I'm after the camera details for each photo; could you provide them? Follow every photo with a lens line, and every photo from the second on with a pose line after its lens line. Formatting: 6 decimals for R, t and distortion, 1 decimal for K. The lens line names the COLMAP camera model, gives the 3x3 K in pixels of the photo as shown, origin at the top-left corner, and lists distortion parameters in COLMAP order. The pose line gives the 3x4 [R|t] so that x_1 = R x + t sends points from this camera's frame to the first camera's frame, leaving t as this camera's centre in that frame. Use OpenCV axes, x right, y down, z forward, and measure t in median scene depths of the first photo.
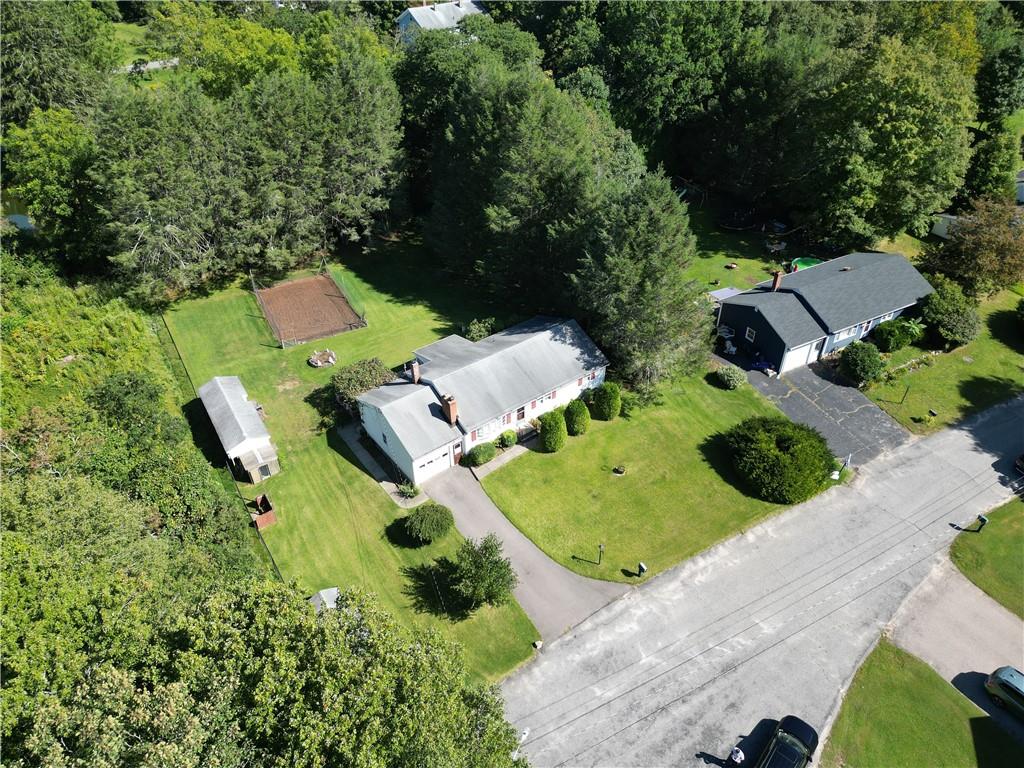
lens RADIAL K [[729.8, 0, 512.0], [0, 729.8, 384.0], [0, 0, 1]] dist [0.001617, -0.020826]
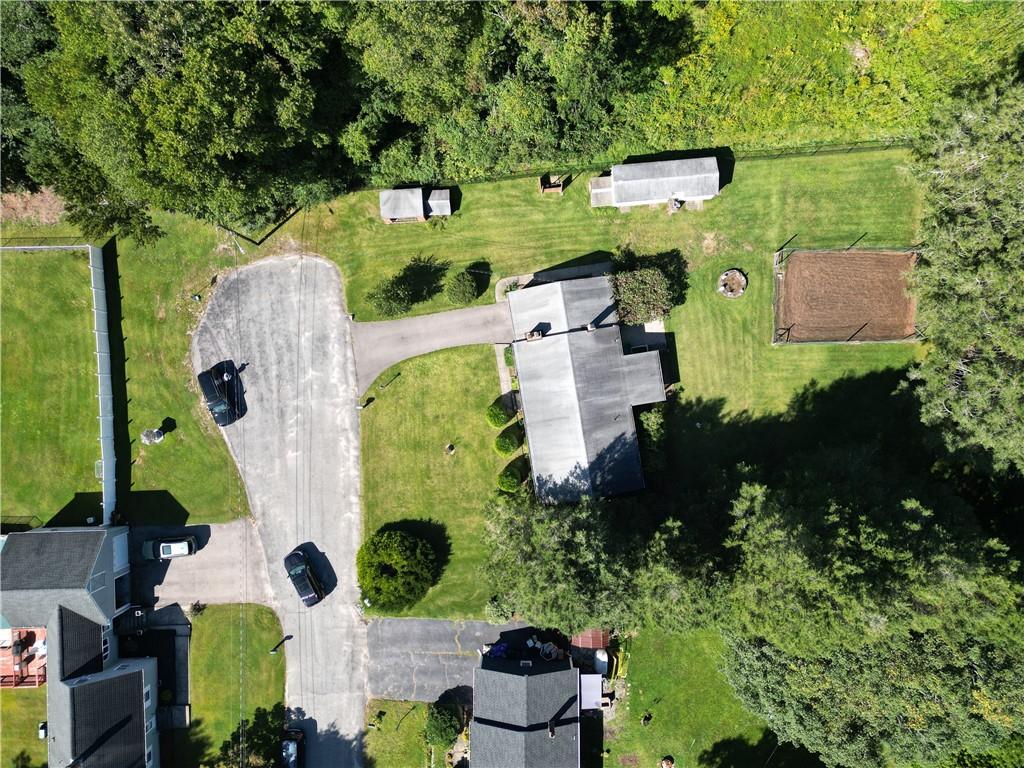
lens RADIAL K [[729.8, 0, 512.0], [0, 729.8, 384.0], [0, 0, 1]] dist [0.001617, -0.020826]
pose [[-0.465777, 0.884300, 0.032656, -0.039707], [-0.499953, -0.293424, 0.814831, -0.908370], [0.730136, 0.363203, 0.578778, 0.326818]]
